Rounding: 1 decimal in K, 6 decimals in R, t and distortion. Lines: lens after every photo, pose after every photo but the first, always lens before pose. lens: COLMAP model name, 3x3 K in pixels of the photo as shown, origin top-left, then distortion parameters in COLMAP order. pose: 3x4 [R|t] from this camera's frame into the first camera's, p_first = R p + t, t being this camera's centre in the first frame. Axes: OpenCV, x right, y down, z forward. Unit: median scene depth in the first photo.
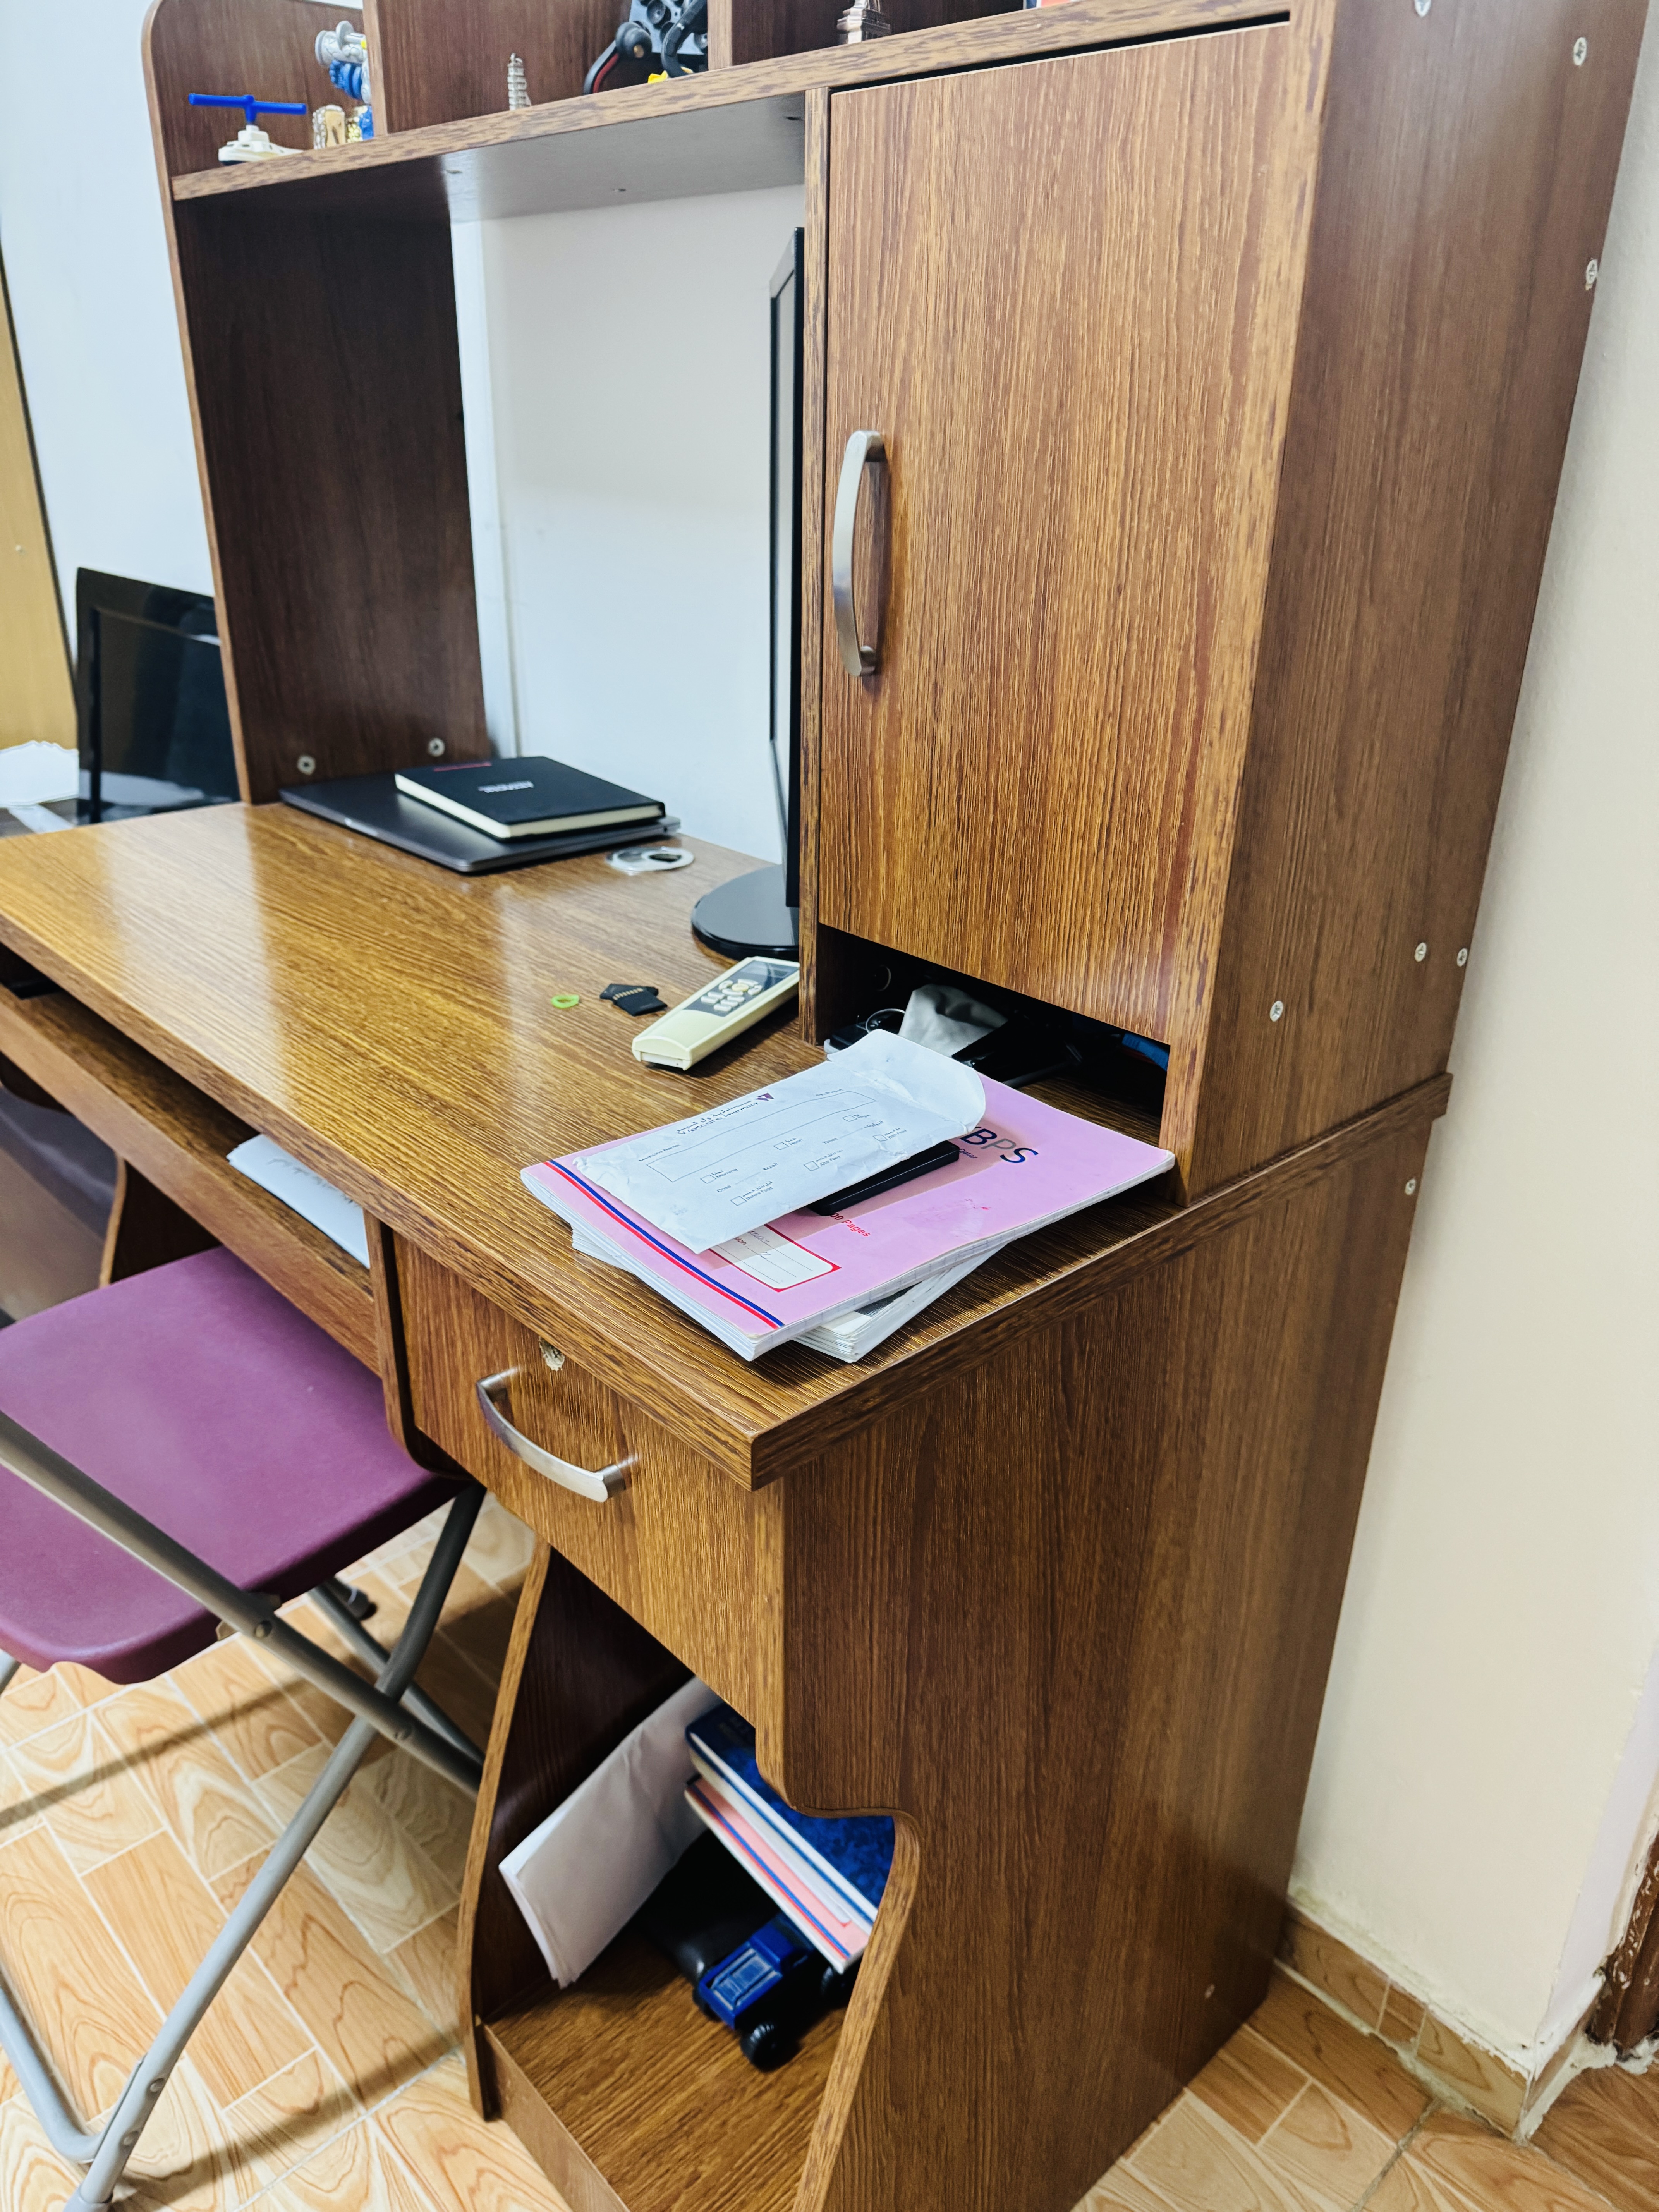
lens RADIAL K [[1605.4, 0, 834.0], [0, 1605.4, 1109.6], [0, 0, 1]] dist [0.031594, -0.023732]
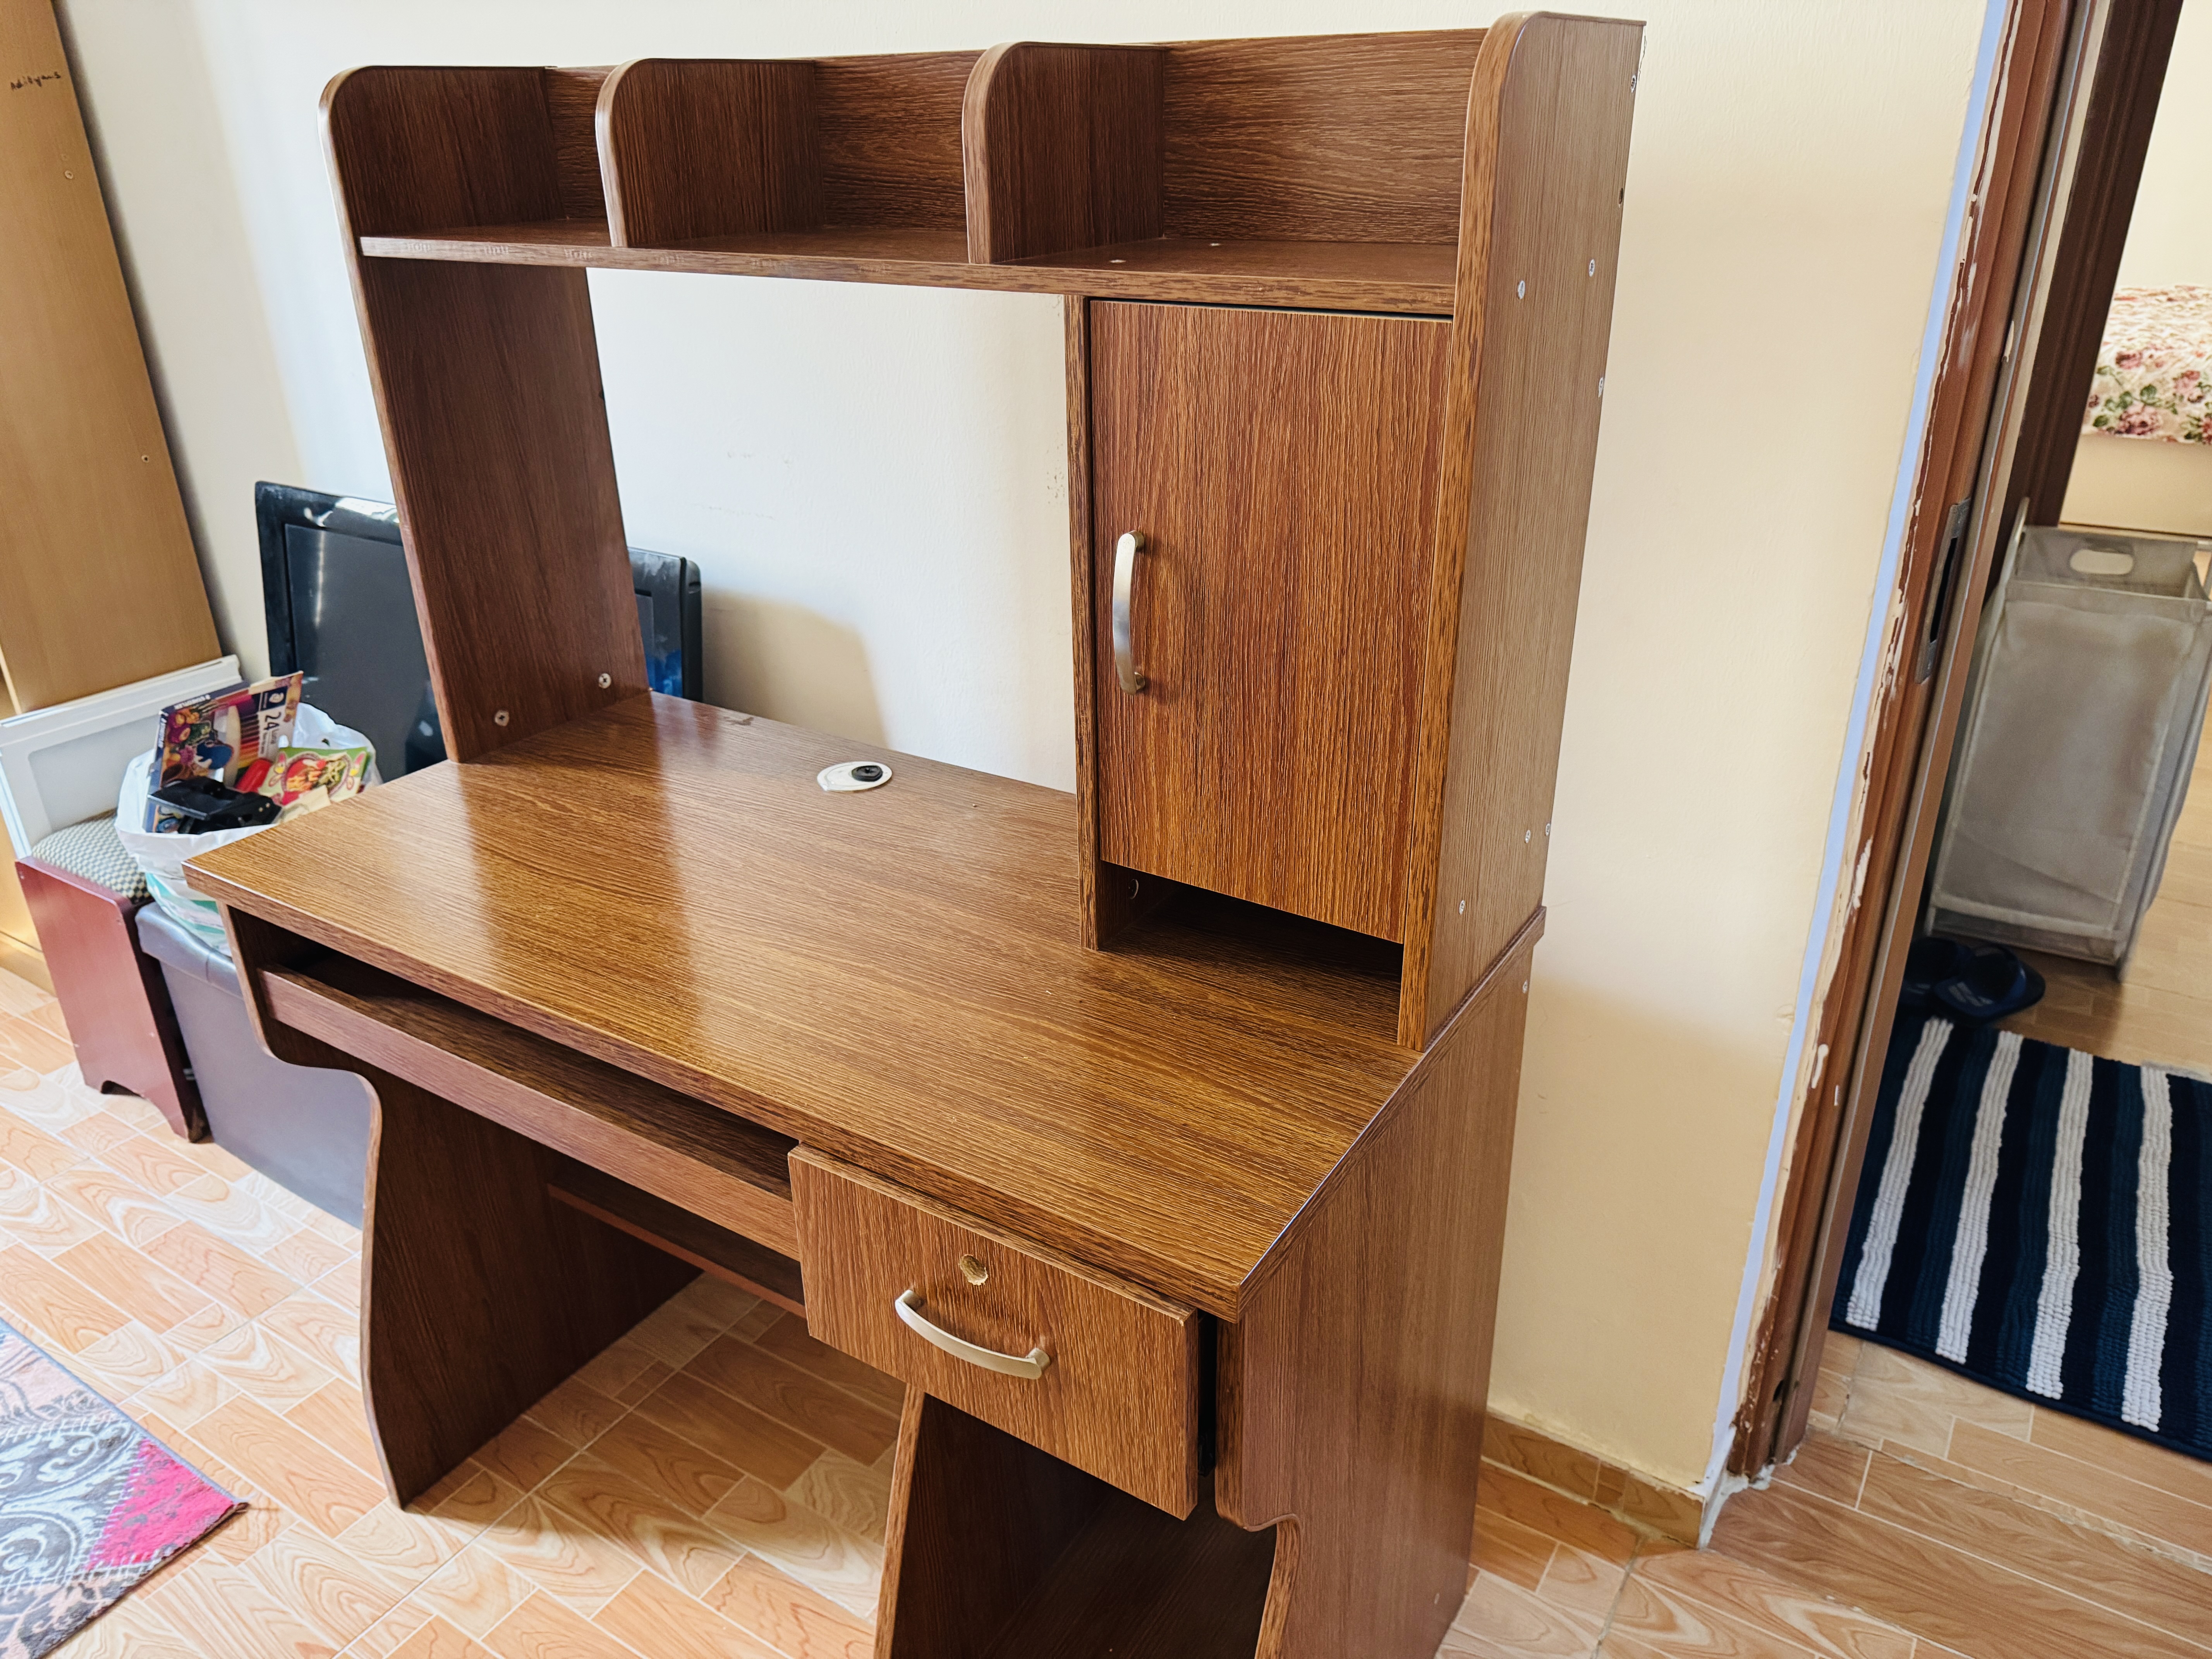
lens RADIAL K [[1605.4, 0, 1096.5], [0, 1605.4, 827.0], [0, 0, 1]] dist [0.031594, -0.023732]
pose [[0.935667, -0.176989, 0.305289, -0.505440], [0.143011, 0.981084, 0.130469, -0.385357], [-0.322606, -0.078416, 0.943280, -0.321879]]
